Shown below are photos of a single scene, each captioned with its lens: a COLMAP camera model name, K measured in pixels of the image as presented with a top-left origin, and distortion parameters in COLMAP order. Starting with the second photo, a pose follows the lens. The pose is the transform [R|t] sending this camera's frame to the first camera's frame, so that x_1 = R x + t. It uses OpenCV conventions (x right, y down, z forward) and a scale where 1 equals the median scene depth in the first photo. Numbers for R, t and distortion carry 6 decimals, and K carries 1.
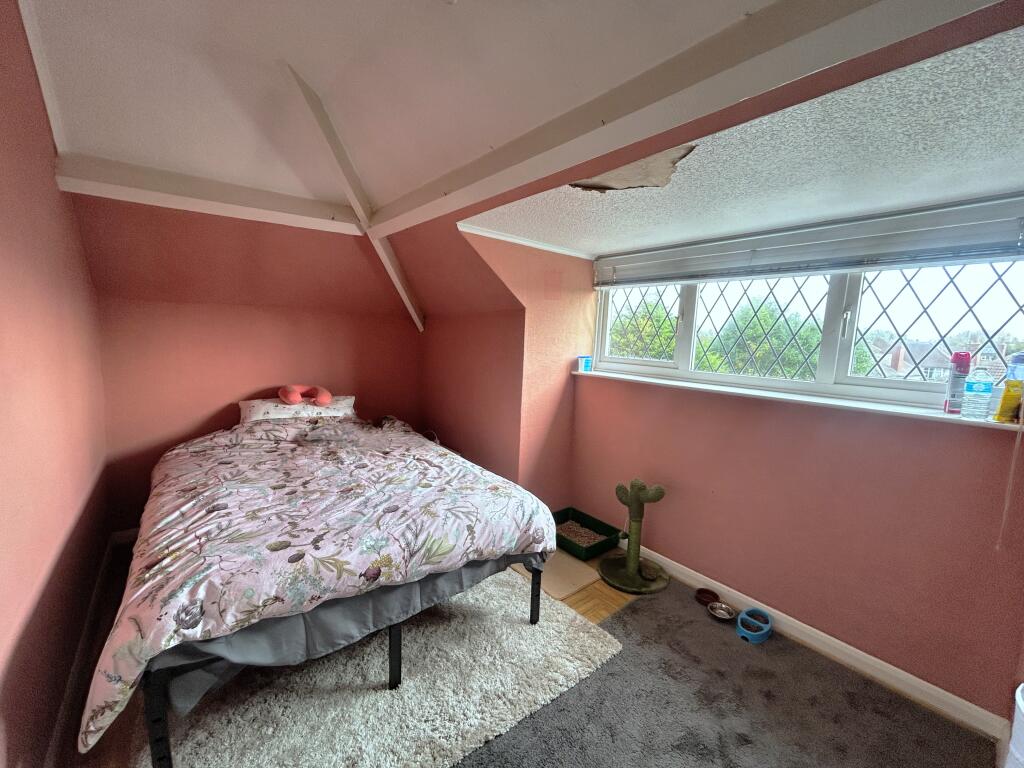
lens RADIAL K [[414.1, 0, 515.0], [0, 414.1, 388.0], [0, 0, 1]] dist [0.003510, 0.000272]
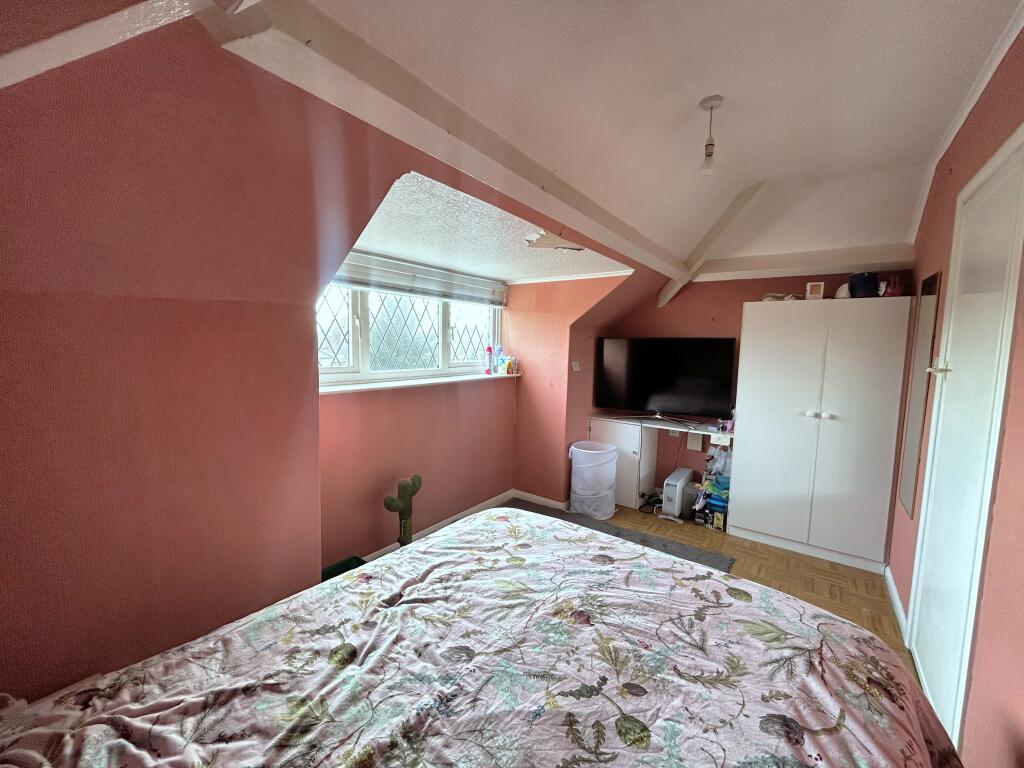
lens RADIAL K [[414.1, 0, 515.5], [0, 414.1, 382.6], [0, 0, 1]] dist [0.003510, 0.000272]
pose [[-0.253139, -0.130791, 0.958548, -0.910069], [0.096117, 0.982517, 0.159445, -0.197170], [-0.962643, 0.132494, -0.236142, 1.176299]]
